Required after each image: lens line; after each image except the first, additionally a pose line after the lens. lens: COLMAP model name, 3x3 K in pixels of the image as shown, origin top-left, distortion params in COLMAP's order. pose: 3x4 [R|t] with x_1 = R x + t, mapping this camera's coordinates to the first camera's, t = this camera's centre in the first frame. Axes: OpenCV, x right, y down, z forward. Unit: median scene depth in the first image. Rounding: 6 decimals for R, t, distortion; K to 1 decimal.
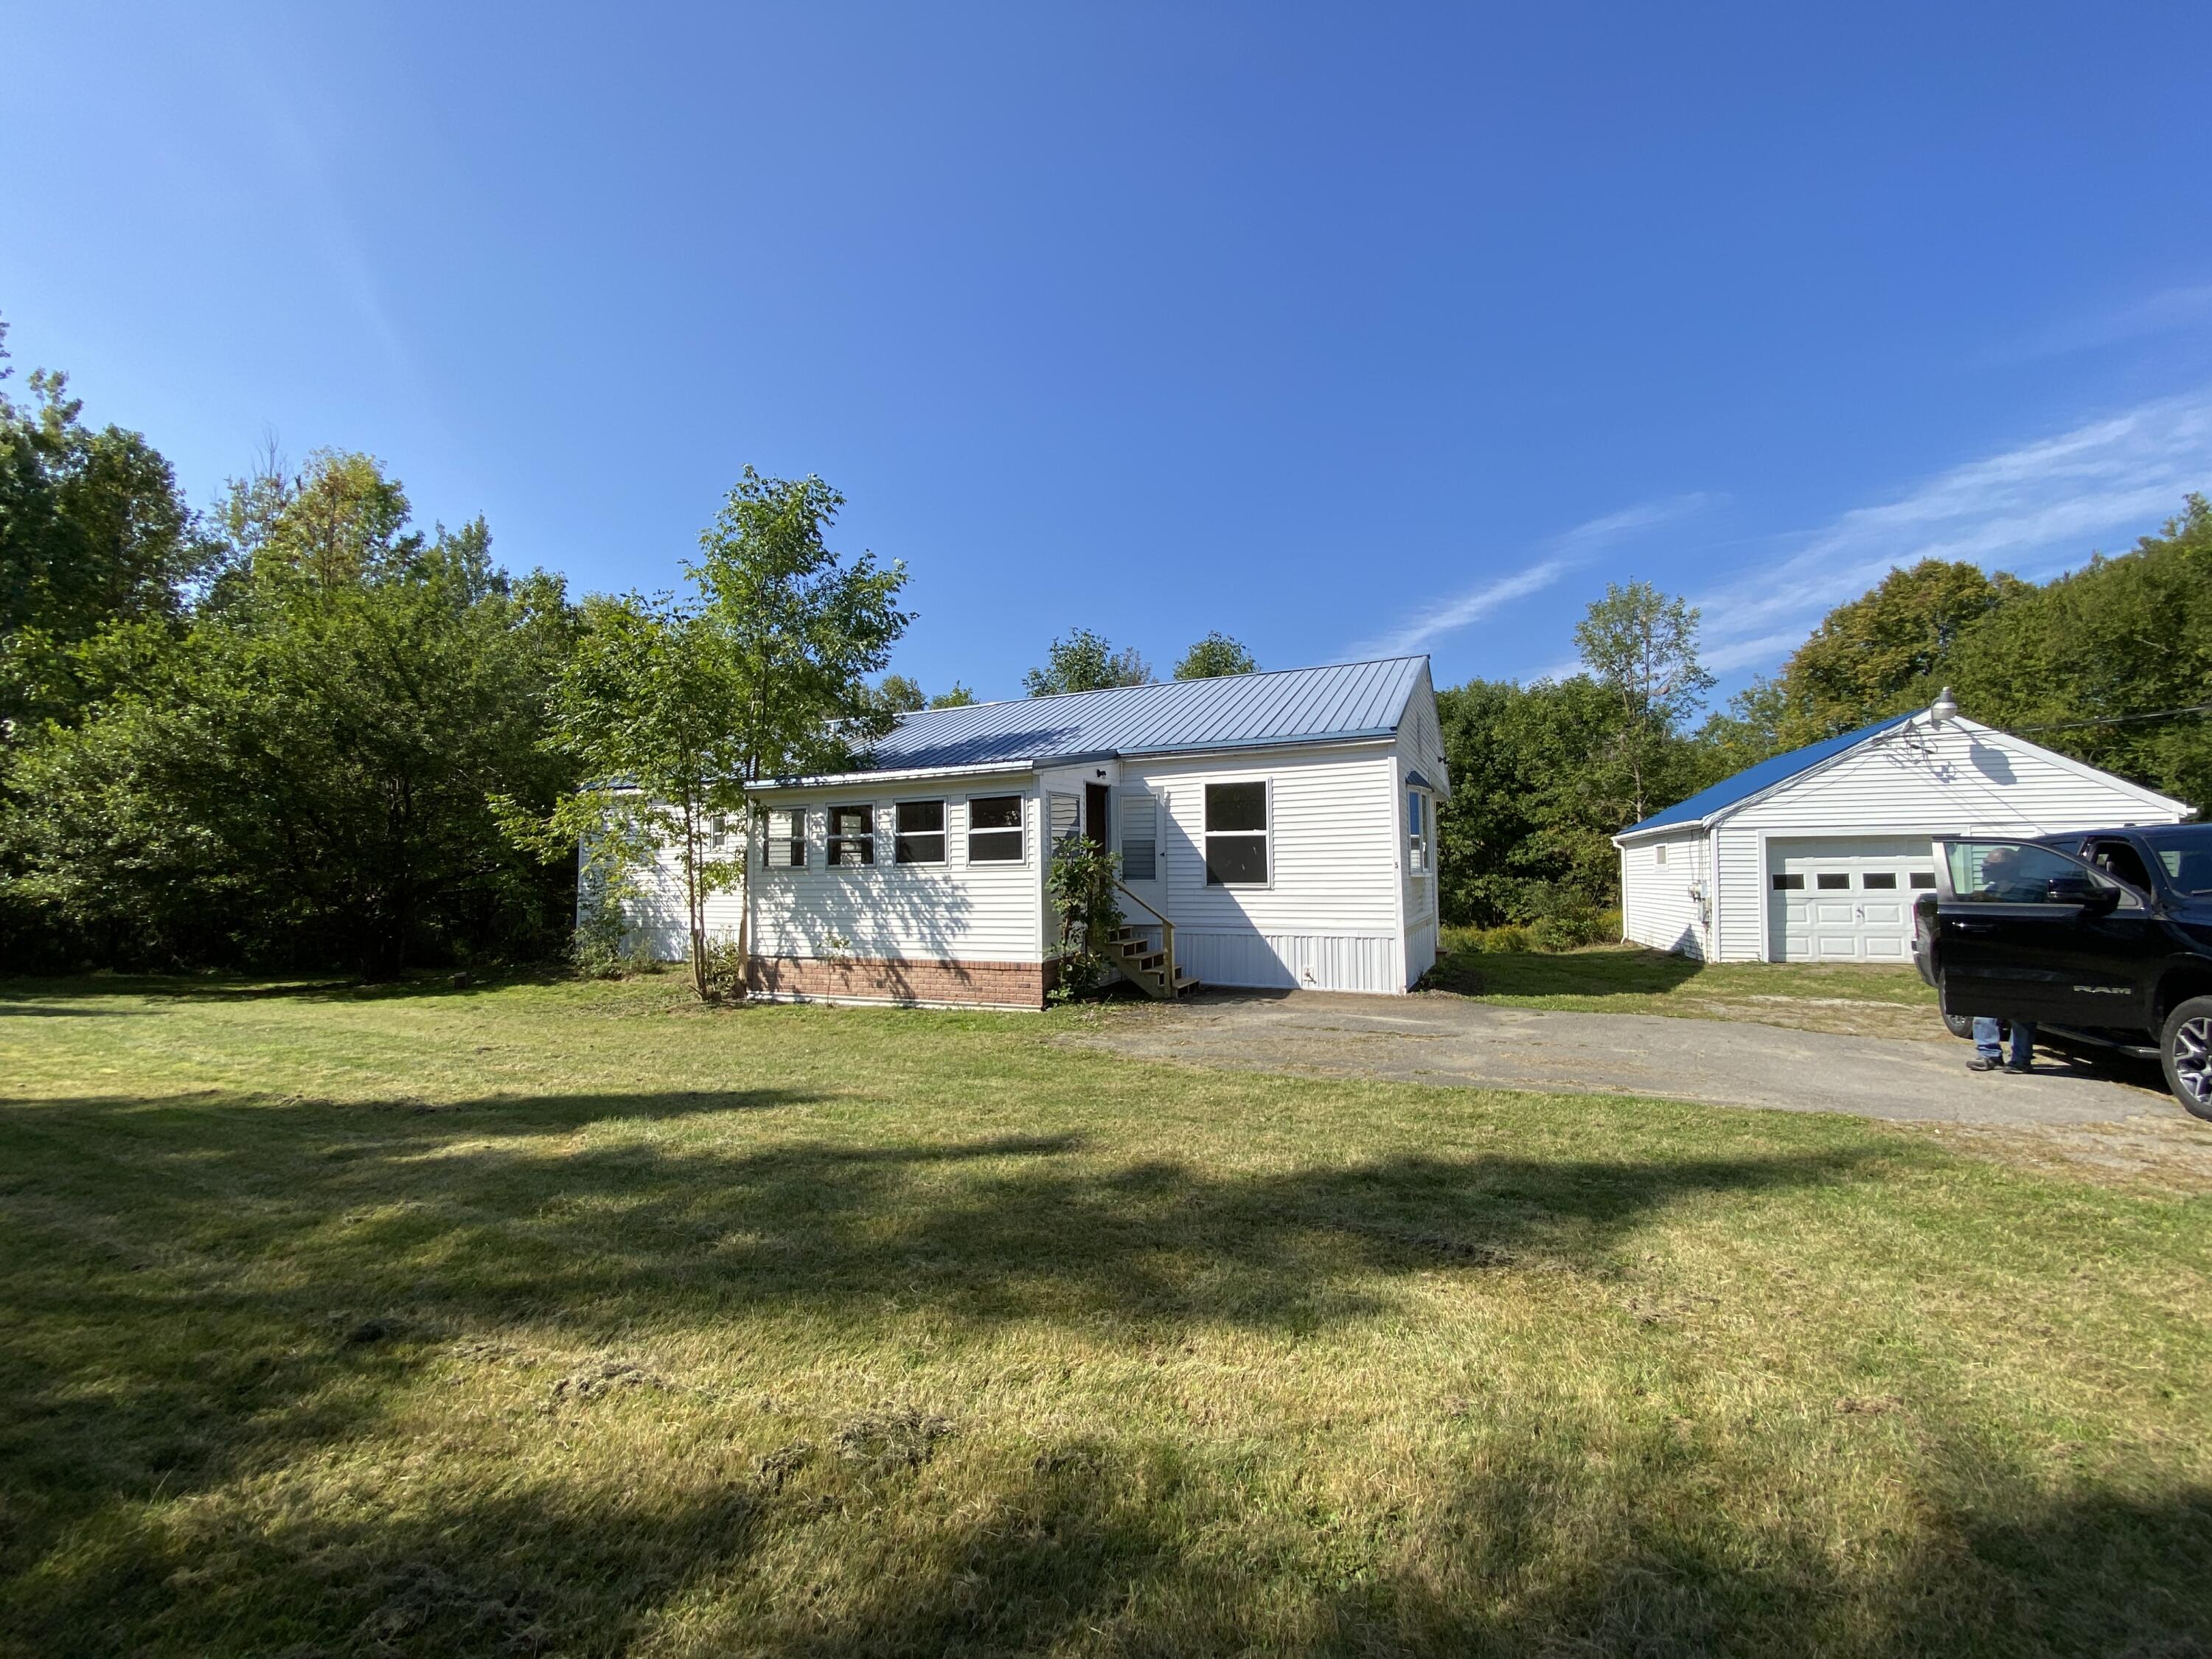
lens RADIAL K [[907.7, 0, 1080.8], [0, 907.7, 837.9], [0, 0, 1]] dist [0.000604, -0.011945]
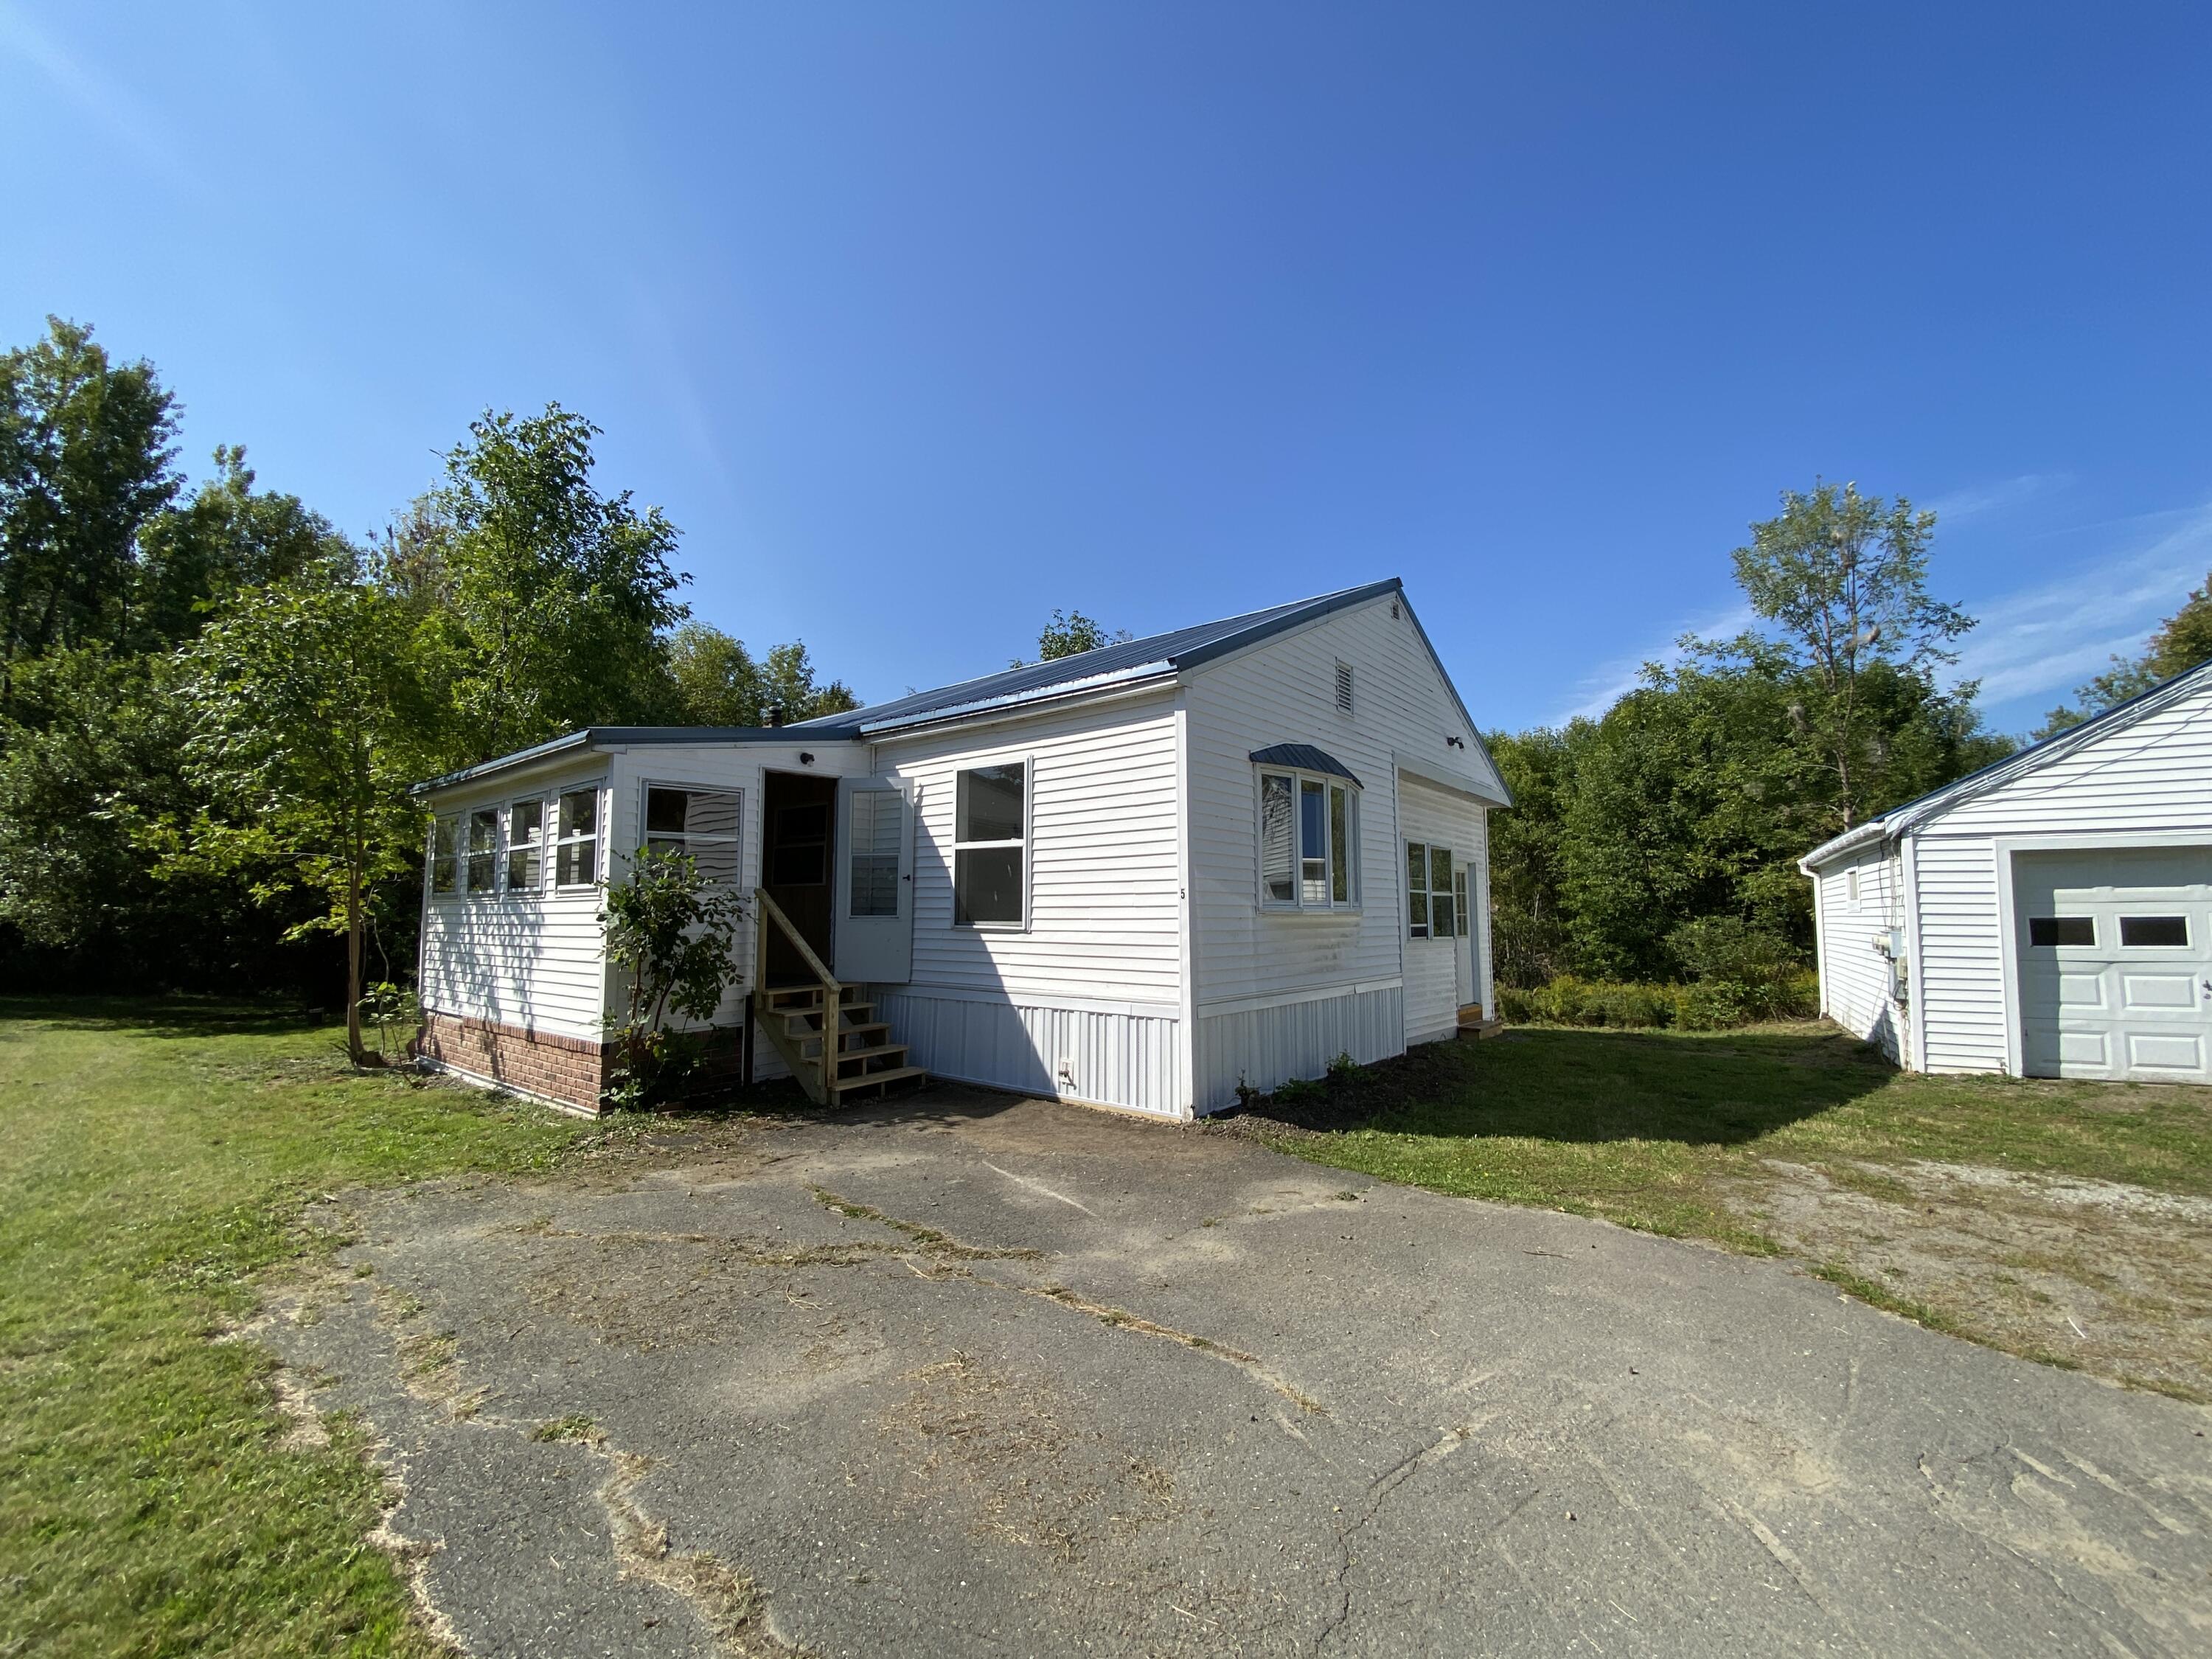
lens RADIAL K [[906.0, 0, 1108.1], [0, 906.0, 833.9], [0, 0, 1]] dist [0.028254, -0.023275]
pose [[0.976097, -0.009383, -0.217132, 0.397563], [-0.000171, 0.999034, -0.043941, 0.016024], [0.217334, 0.042928, 0.975153, 0.390770]]
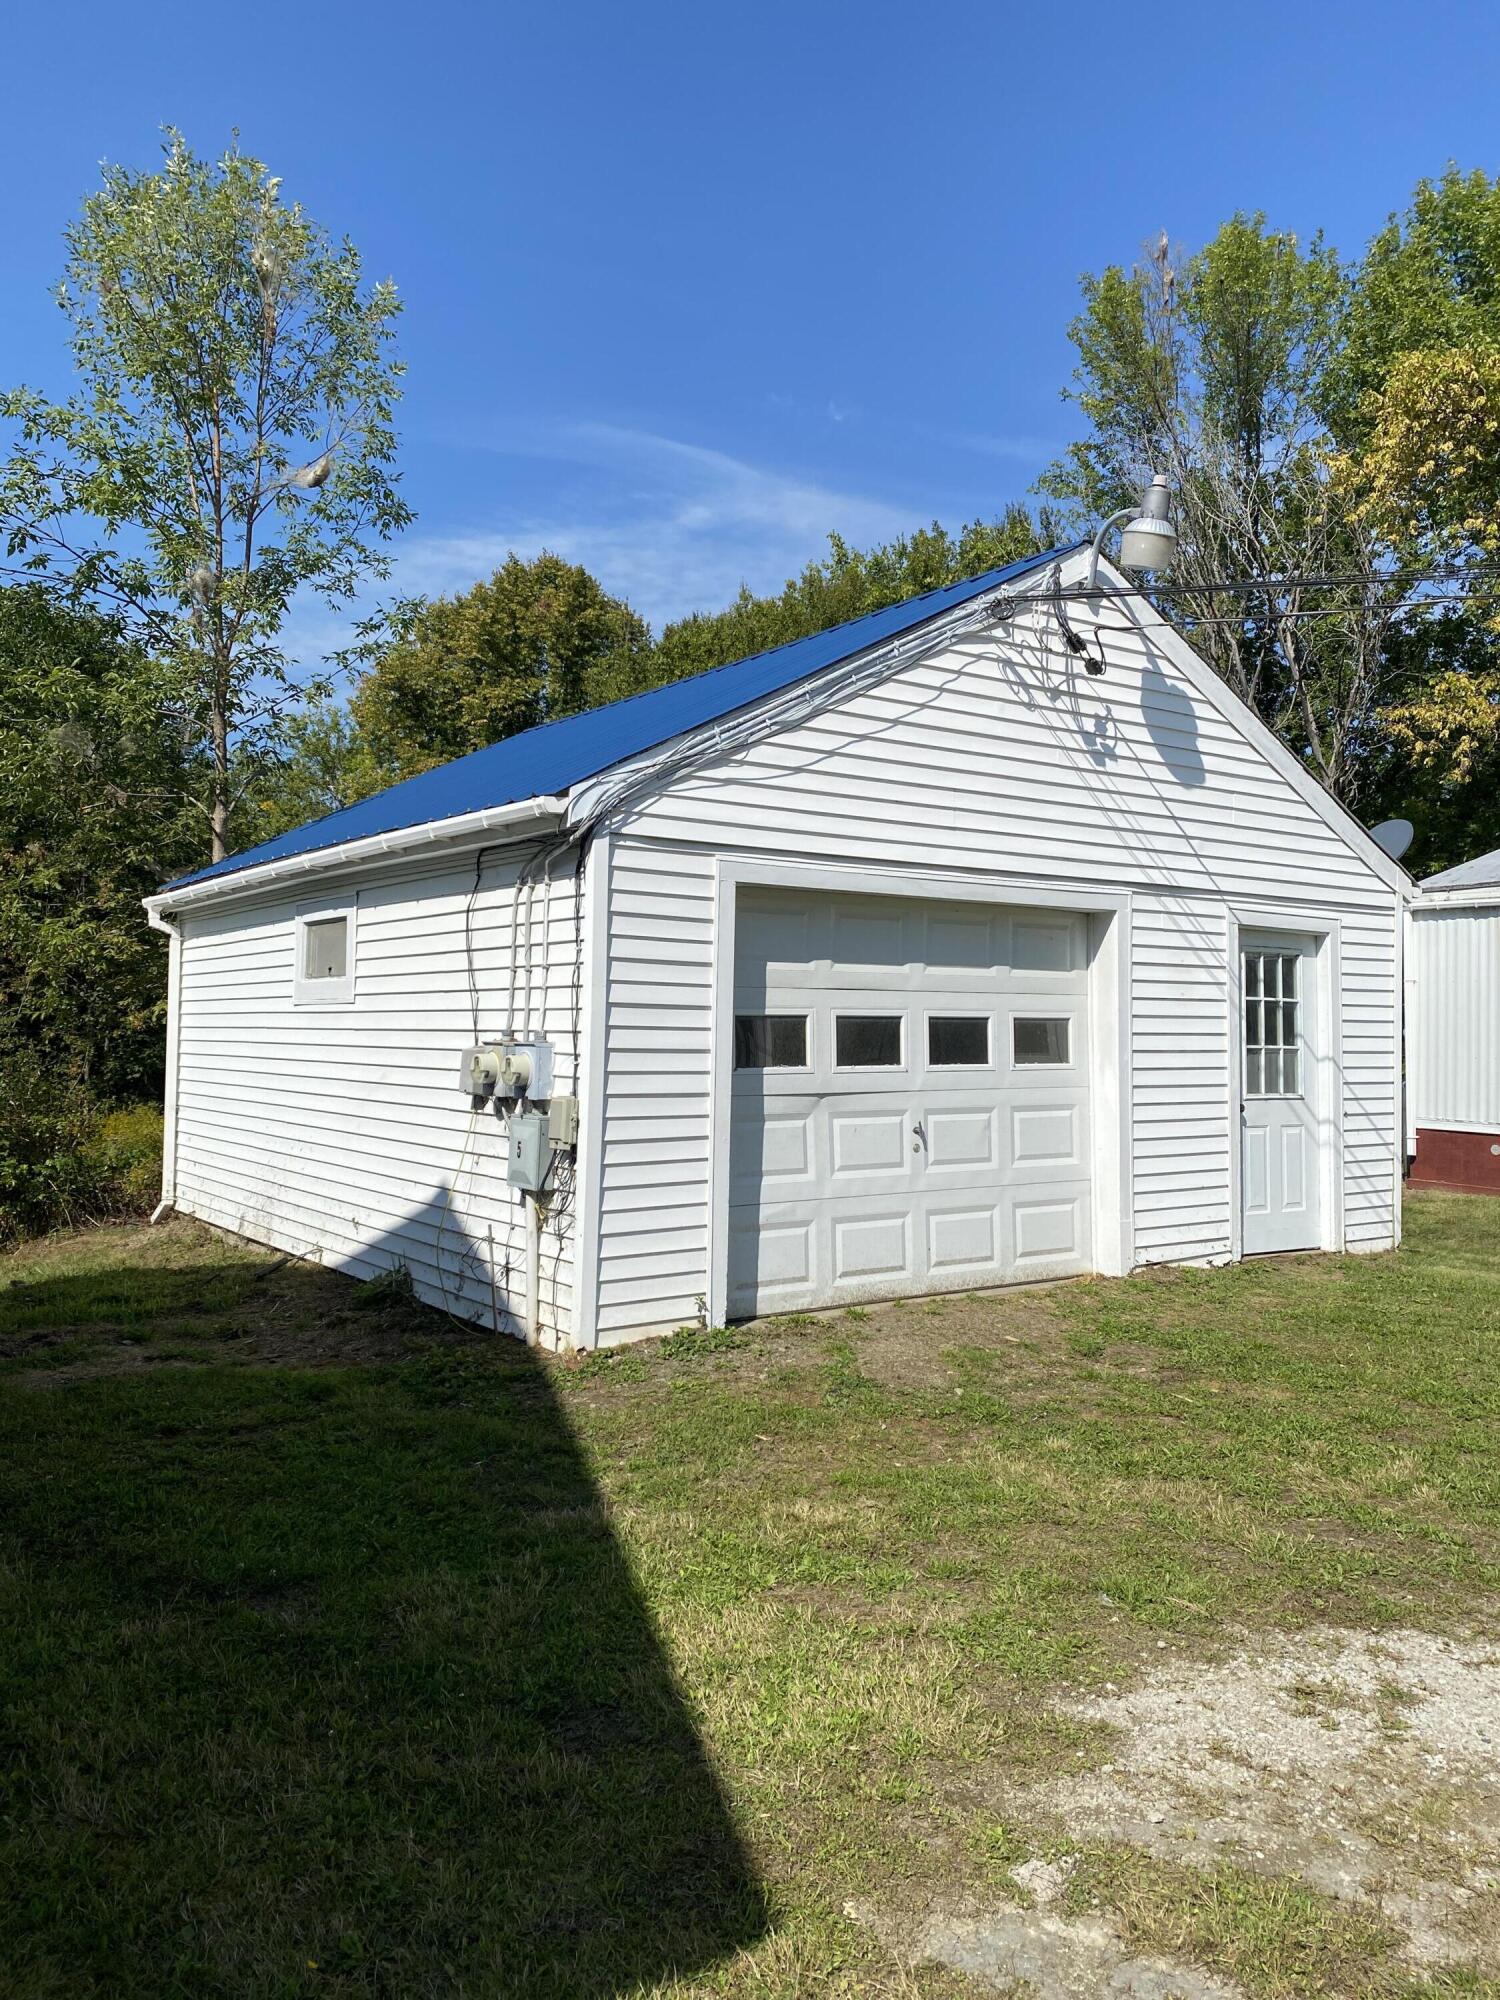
lens RADIAL K [[1491.0, 0, 754.2], [0, 1491.0, 989.0], [0, 0, 1]] dist [0.182408, -0.454772]
pose [[0.566839, 0.033556, 0.823145, 0.445267], [-0.049375, 0.998758, -0.006713, 0.041676], [-0.822348, -0.036838, 0.567791, 0.861729]]
